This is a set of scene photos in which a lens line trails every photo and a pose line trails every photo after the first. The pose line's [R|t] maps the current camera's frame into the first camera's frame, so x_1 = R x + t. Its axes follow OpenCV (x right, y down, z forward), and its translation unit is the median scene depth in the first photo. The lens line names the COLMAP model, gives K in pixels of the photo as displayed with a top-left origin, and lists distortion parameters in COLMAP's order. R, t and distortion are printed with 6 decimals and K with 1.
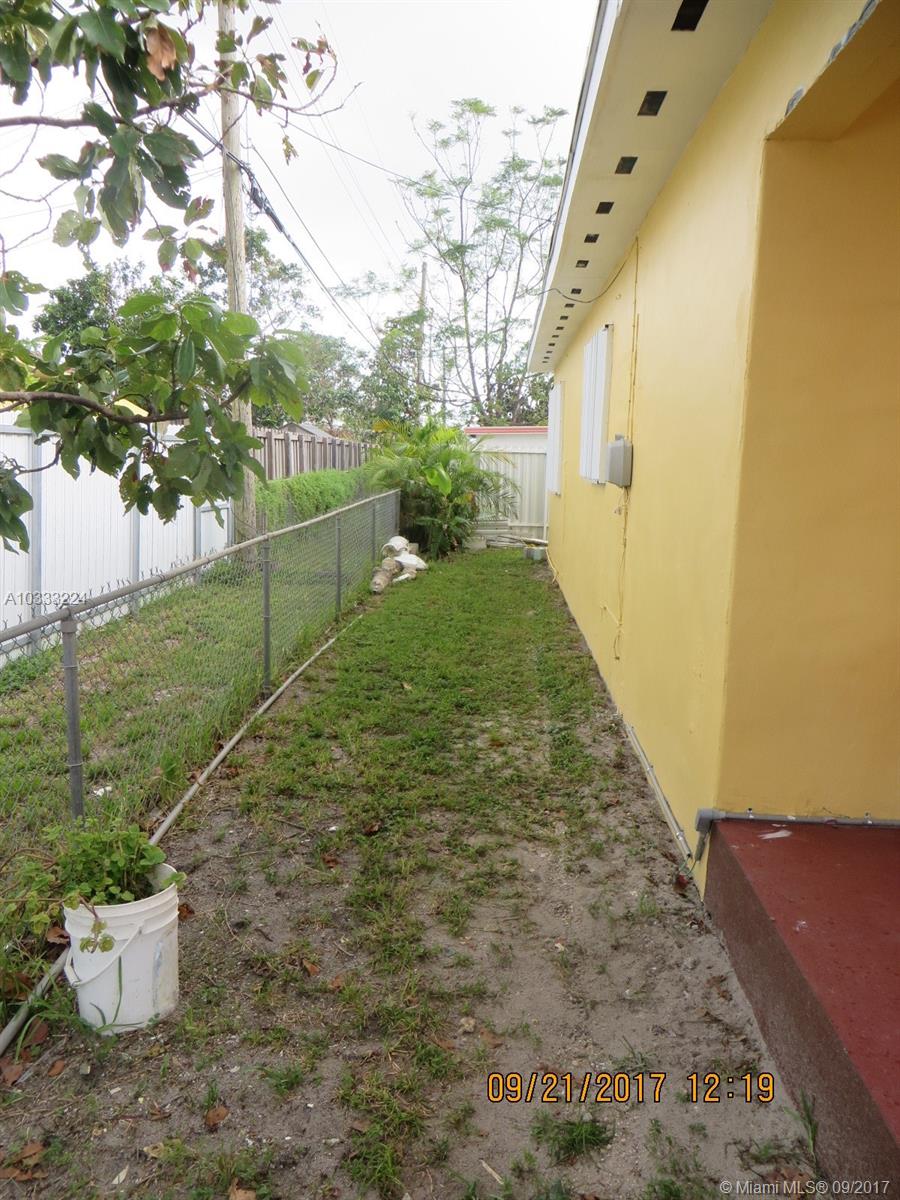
lens RADIAL K [[895.0, 0, 451.0], [0, 895.0, 601.8], [0, 0, 1]] dist [-0.026212, 0.022198]
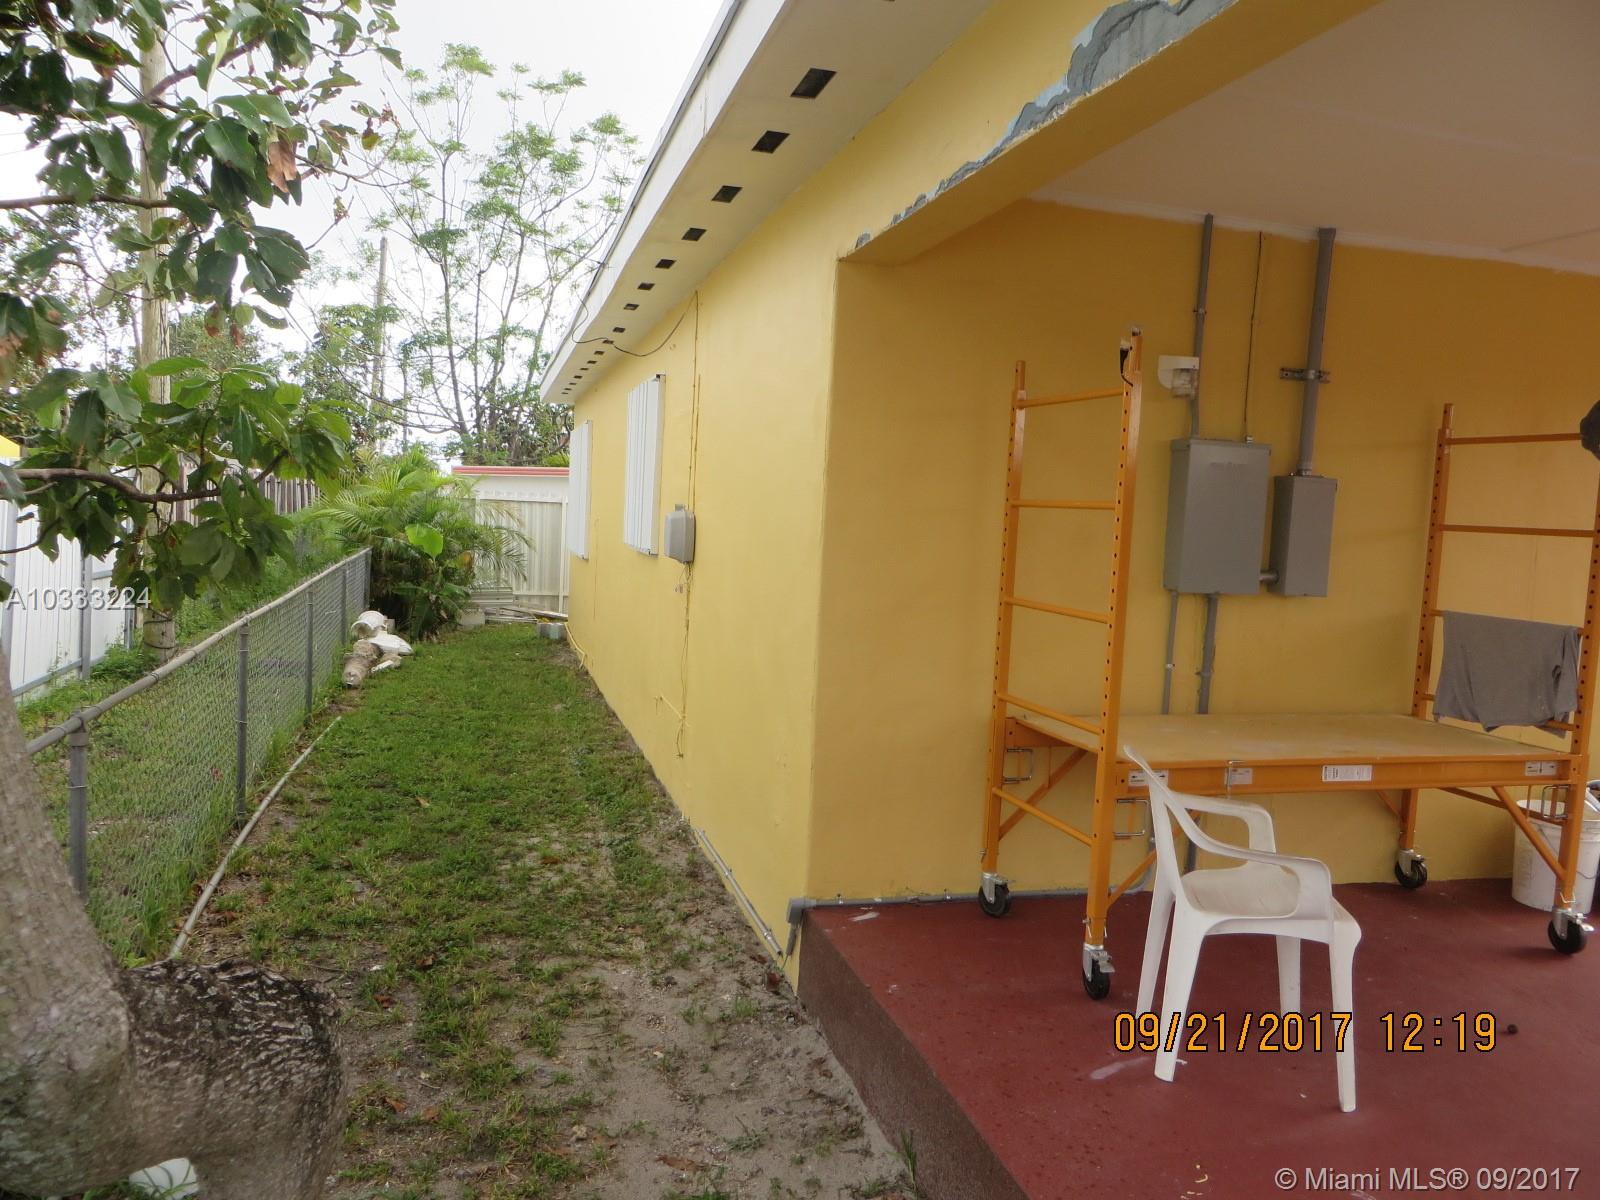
lens RADIAL K [[1193.3, 0, 809.4], [0, 1193.3, 598.5], [0, 0, 1]] dist [-0.026212, 0.022198]
pose [[0.946972, -0.002878, 0.321303, -0.085039], [0.027040, 0.997127, -0.070764, -0.005462], [-0.320176, 0.075699, 0.944329, -0.189669]]
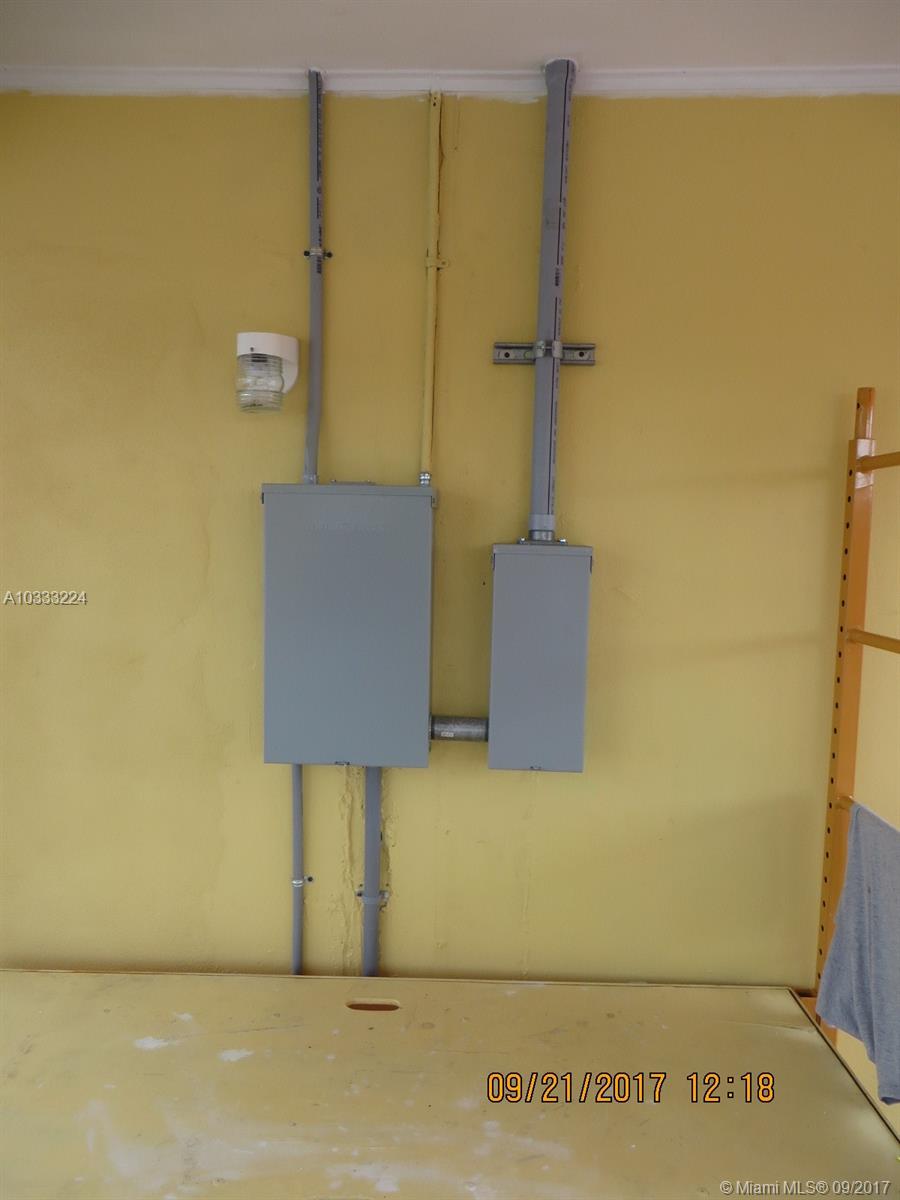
lens RADIAL K [[895.0, 0, 450.6], [0, 895.0, 602.3], [0, 0, 1]] dist [-0.026212, 0.022198]
pose [[0.999988, 0.000659, -0.004919, 0.549270], [-0.001084, 0.996205, -0.087035, -0.100162], [0.004843, 0.087039, 0.996193, 0.192398]]
